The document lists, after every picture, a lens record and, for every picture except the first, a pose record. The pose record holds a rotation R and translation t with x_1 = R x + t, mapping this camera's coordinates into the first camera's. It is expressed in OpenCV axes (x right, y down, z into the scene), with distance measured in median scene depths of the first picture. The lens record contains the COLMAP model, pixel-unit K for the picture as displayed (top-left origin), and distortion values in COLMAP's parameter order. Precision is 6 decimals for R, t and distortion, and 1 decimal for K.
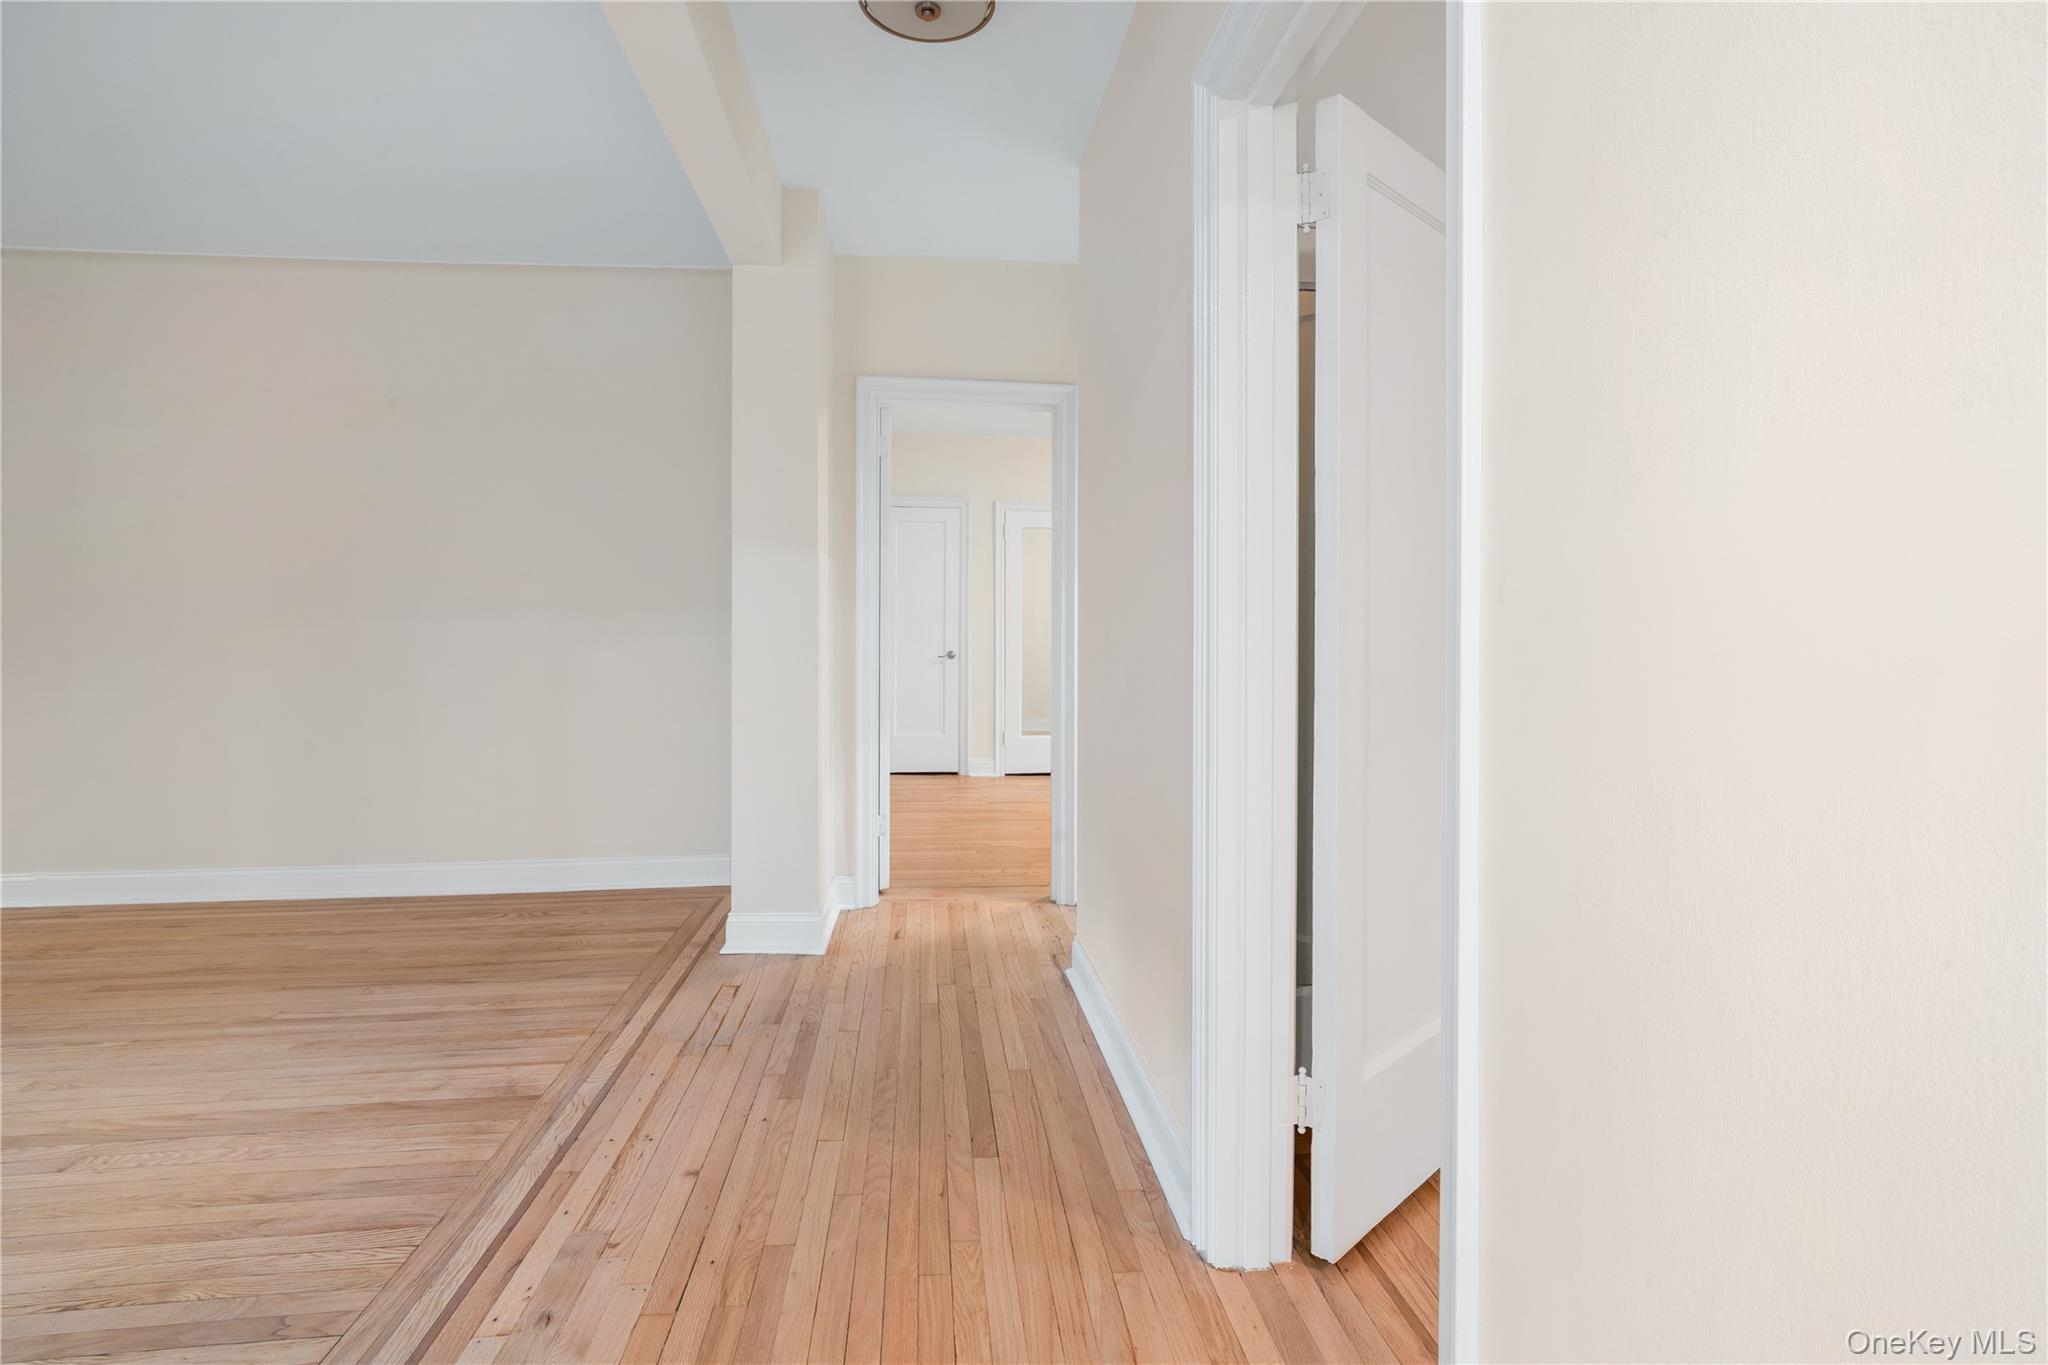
lens RADIAL K [[957.2, 0, 1054.4], [0, 957.2, 629.9], [0, 0, 1]] dist [-0.014004, 0.005241]
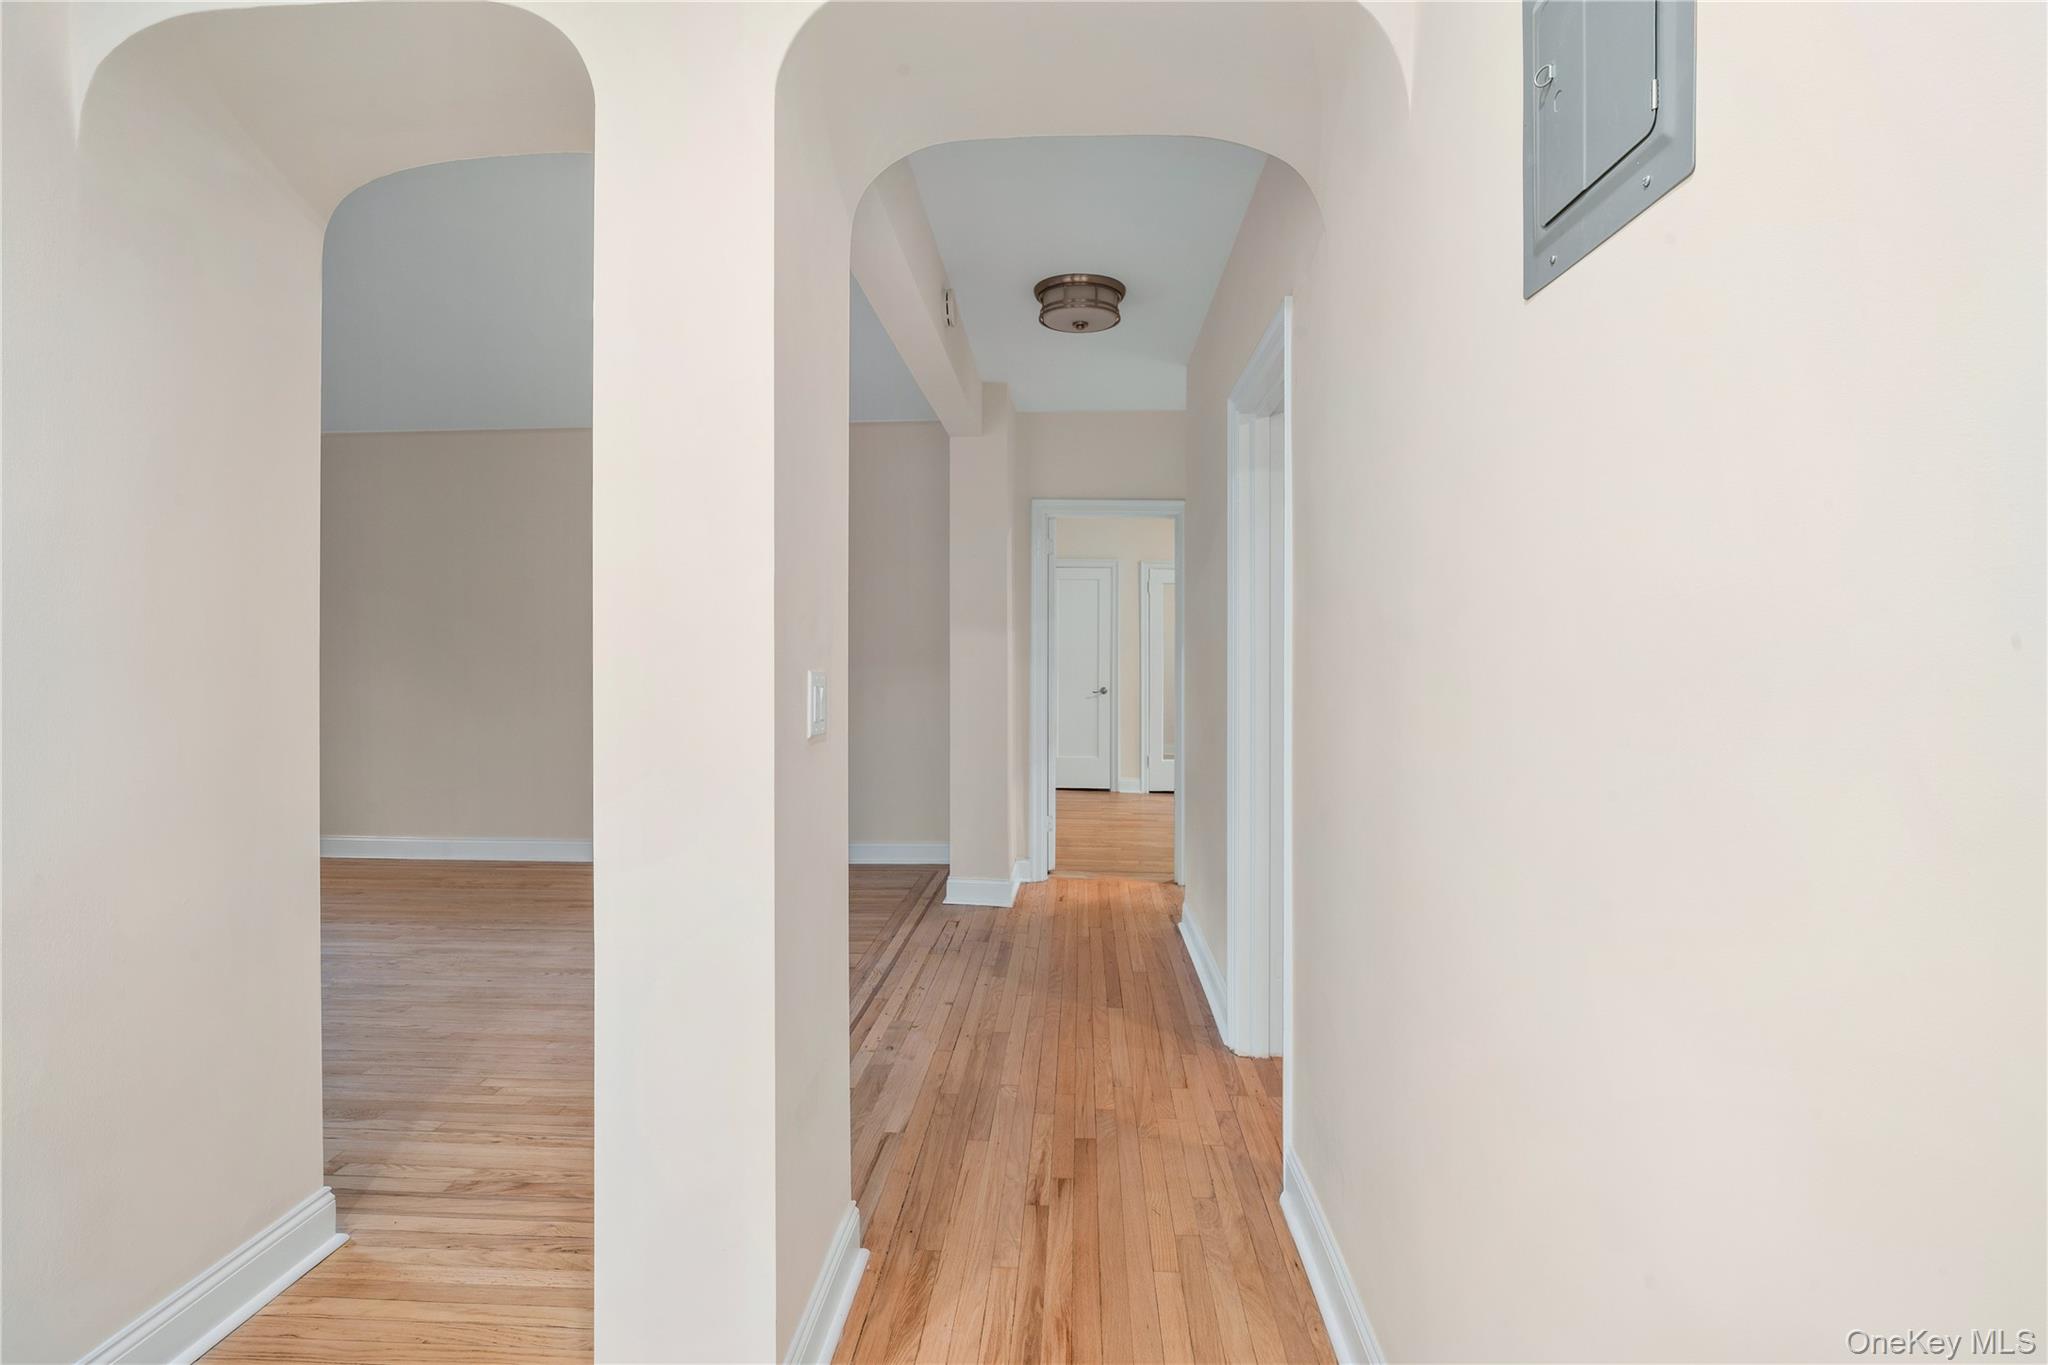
lens RADIAL K [[957.2, 0, 1019.1], [0, 957.2, 685.1], [0, 0, 1]] dist [-0.014004, 0.005241]
pose [[0.979731, 0.003145, -0.200294, 0.072737], [0.003813, 0.999403, 0.034343, -0.058773], [0.200282, -0.034411, 0.979134, -0.498941]]
